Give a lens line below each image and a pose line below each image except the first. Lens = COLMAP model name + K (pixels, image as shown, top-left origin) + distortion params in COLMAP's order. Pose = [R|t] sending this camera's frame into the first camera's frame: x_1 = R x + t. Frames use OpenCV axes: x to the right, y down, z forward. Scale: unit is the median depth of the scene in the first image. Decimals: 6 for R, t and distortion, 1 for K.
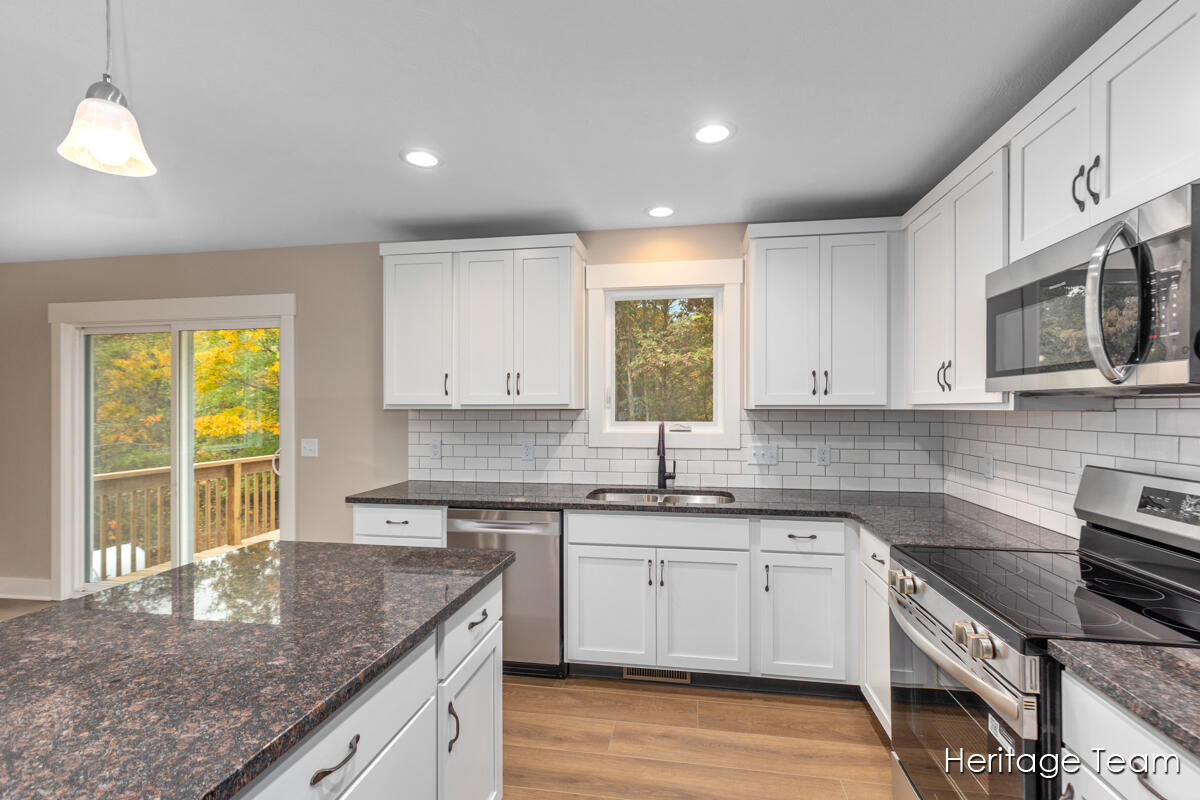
lens RADIAL K [[547.9, 0, 599.9], [0, 547.9, 410.0], [0, 0, 1]] dist [0.000147, -0.000041]
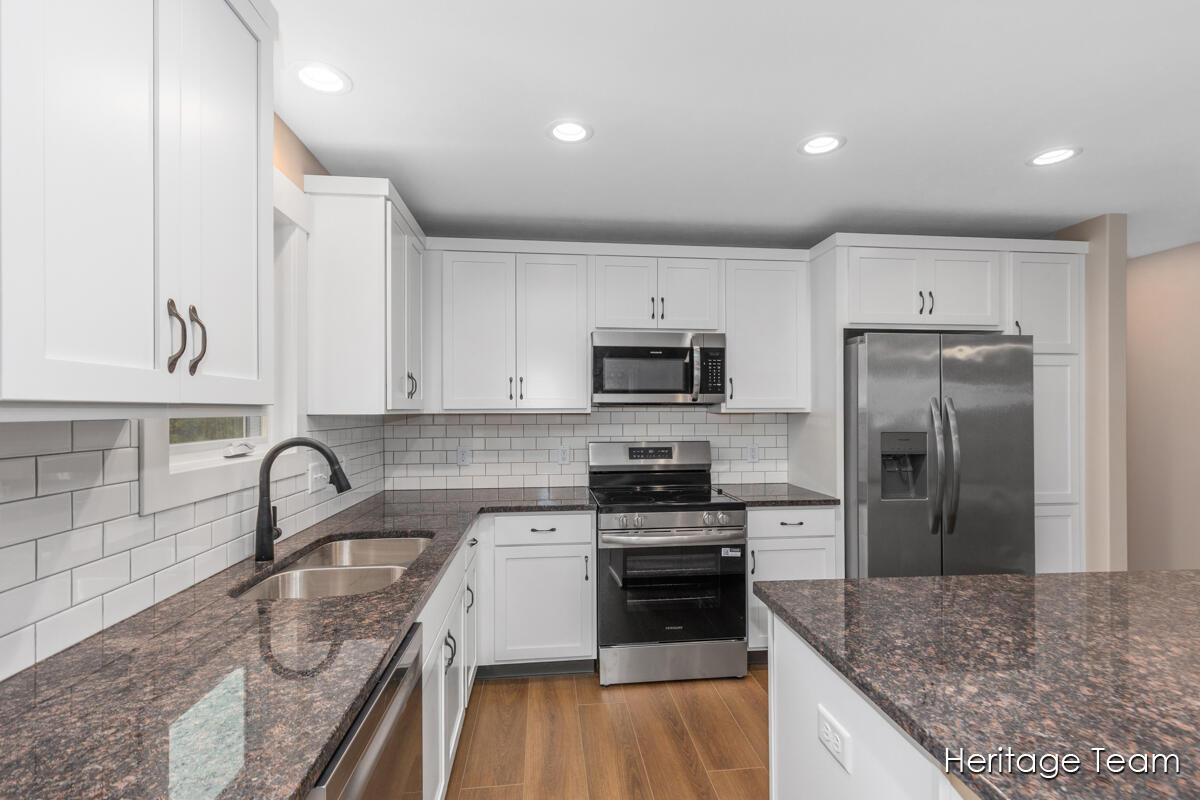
lens RADIAL K [[547.9, 0, 599.9], [0, 547.9, 410.0], [0, 0, 1]] dist [0.000147, -0.000041]
pose [[-0.272156, 0.004560, 0.962242, -1.029608], [0.007487, 0.999969, -0.002621, -0.005968], [-0.962224, 0.006491, -0.272181, 1.657480]]
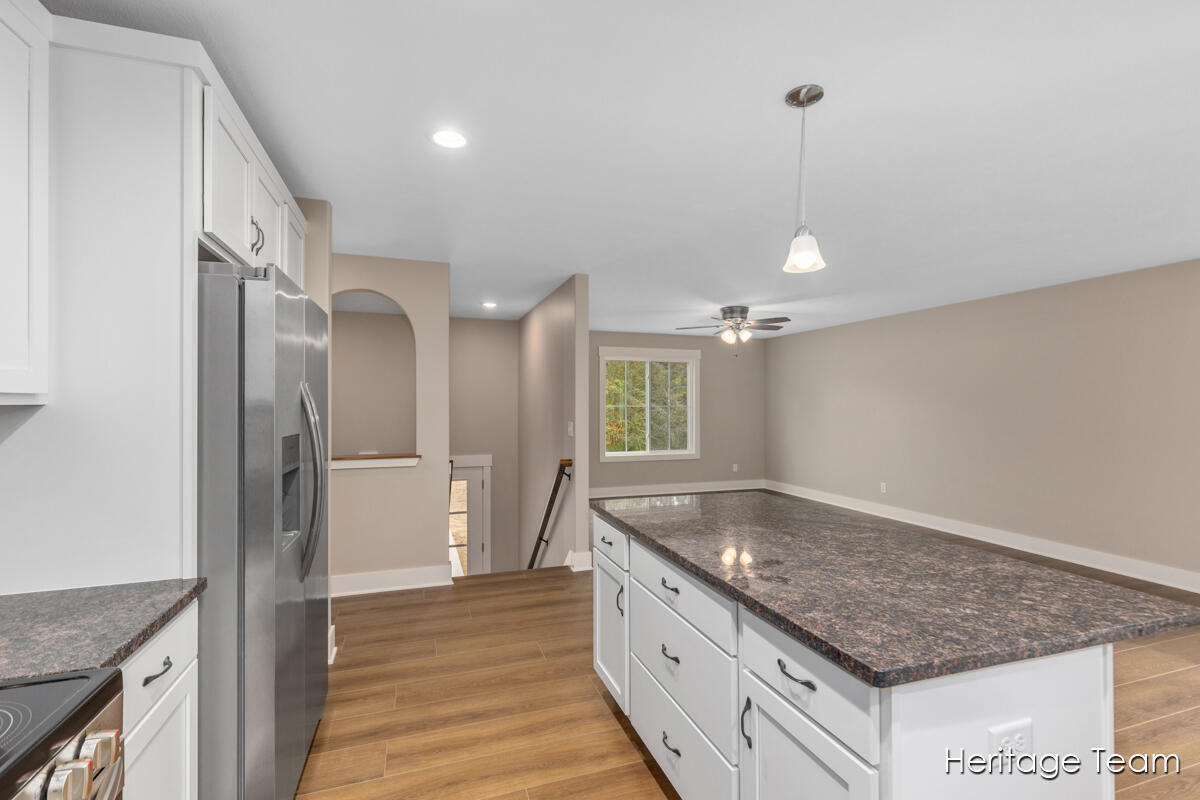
lens RADIAL K [[538.6, 0, 598.7], [0, 538.6, 403.6], [0, 0, 1]] dist [0.002410, 0.000127]
pose [[-0.877784, 0.002775, -0.479049, 0.371362], [0.001478, 0.999994, 0.003085, 0.000434], [0.479055, 0.002000, -0.877783, 1.506997]]
